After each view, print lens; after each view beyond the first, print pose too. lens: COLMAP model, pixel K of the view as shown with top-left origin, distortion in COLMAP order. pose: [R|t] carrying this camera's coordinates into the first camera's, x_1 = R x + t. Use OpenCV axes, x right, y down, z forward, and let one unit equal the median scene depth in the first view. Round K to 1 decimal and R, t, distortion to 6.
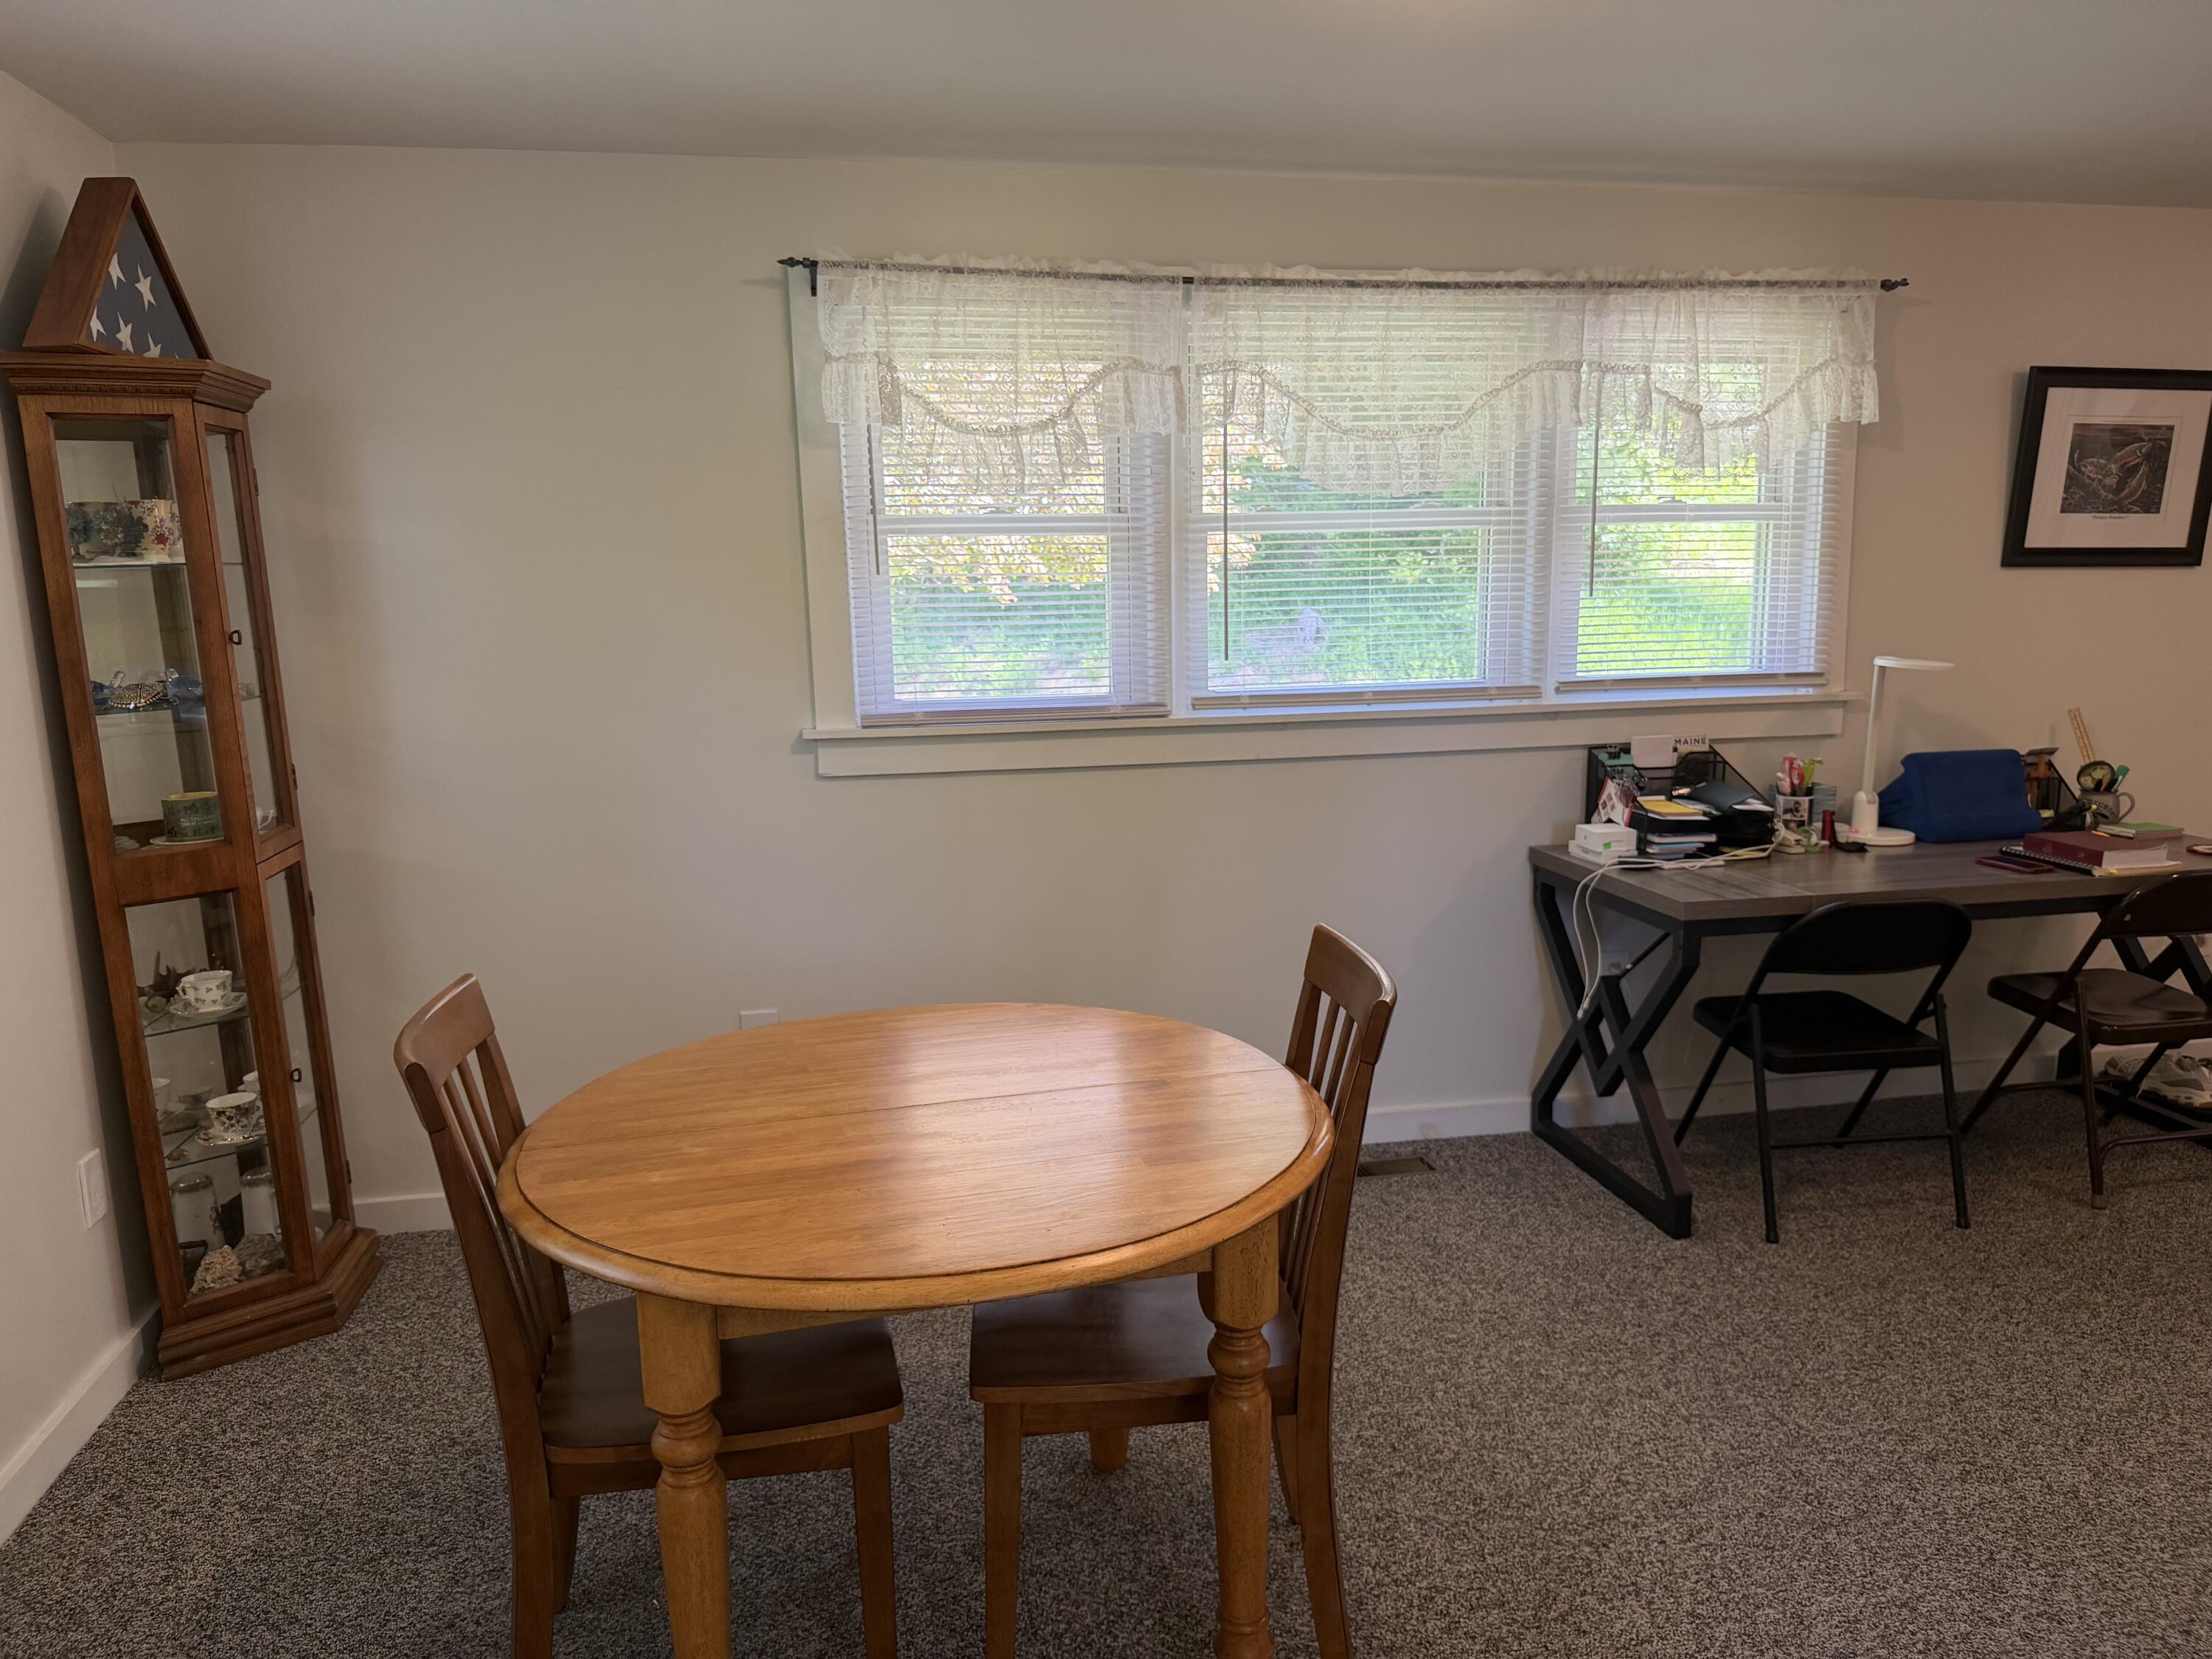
lens RADIAL K [[1581.7, 0, 1108.2], [0, 1581.7, 842.3], [0, 0, 1]] dist [-0.007190, 0.000590]
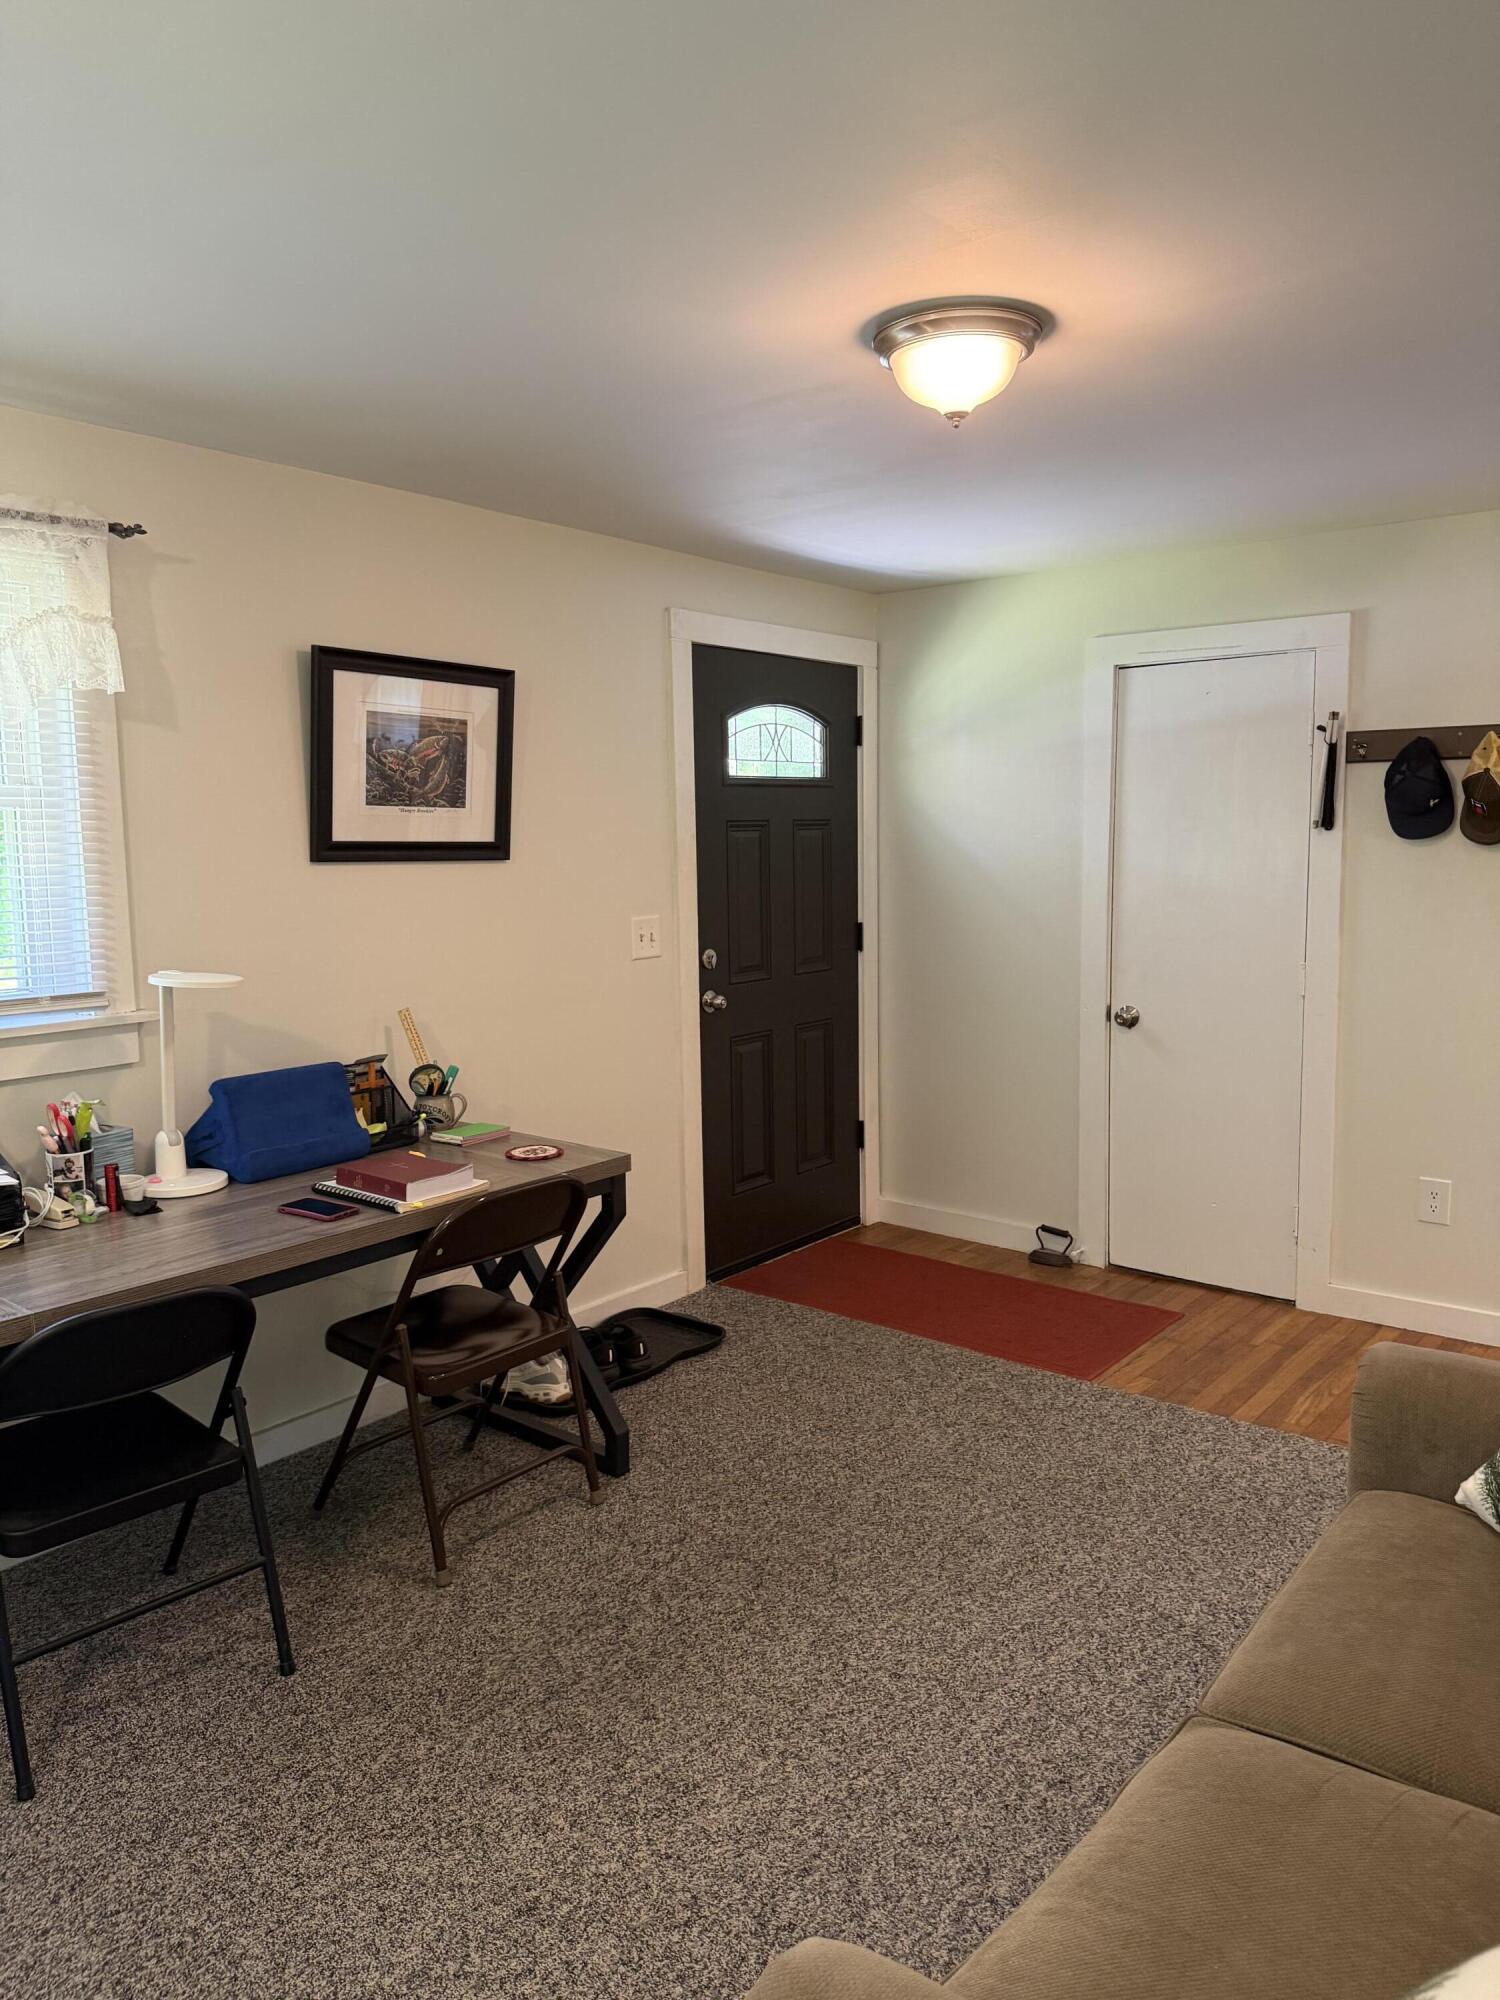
lens RADIAL K [[1403.9, 0, 750.0], [0, 1403.9, 1000.0], [0, 0, 1]] dist [0.047680, -0.051370]
pose [[0.771332, -0.068495, 0.632736, 0.251196], [0.106485, 0.994066, -0.022199, -0.052190], [-0.627461, 0.084500, 0.774049, 0.223555]]
